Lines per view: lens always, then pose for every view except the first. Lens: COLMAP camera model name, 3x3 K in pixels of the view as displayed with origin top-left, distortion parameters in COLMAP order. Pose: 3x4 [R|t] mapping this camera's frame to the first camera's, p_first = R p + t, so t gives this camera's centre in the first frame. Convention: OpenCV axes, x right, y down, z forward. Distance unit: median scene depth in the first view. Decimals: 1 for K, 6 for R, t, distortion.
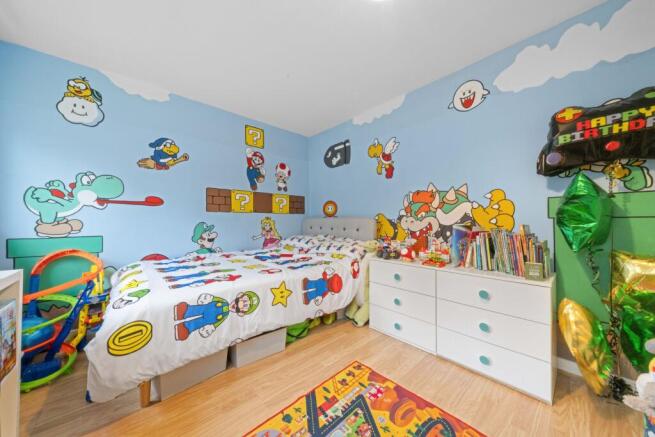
lens RADIAL K [[224.3, 0, 333.8], [0, 224.3, 221.5], [0, 0, 1]] dist [0.000163, -0.000067]
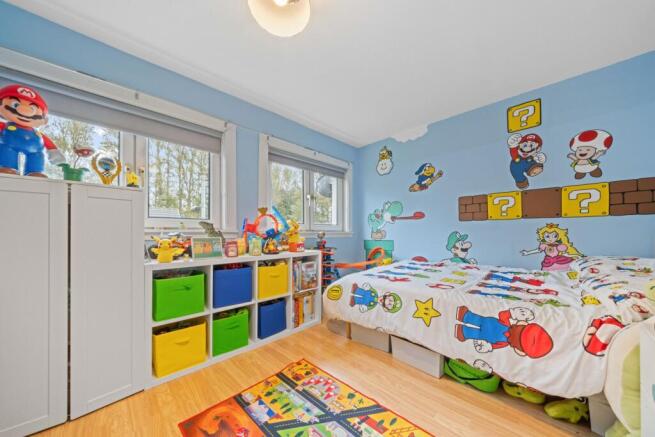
lens RADIAL K [[231.3, 0, 326.9], [0, 231.3, 233.6], [0, 0, 1]] dist [-0.000322, -0.000040]
pose [[0.026320, 0.005311, -0.999639, 0.526889], [0.006535, 0.999964, 0.005485, 0.002979], [0.999632, -0.006677, 0.026285, 0.437901]]
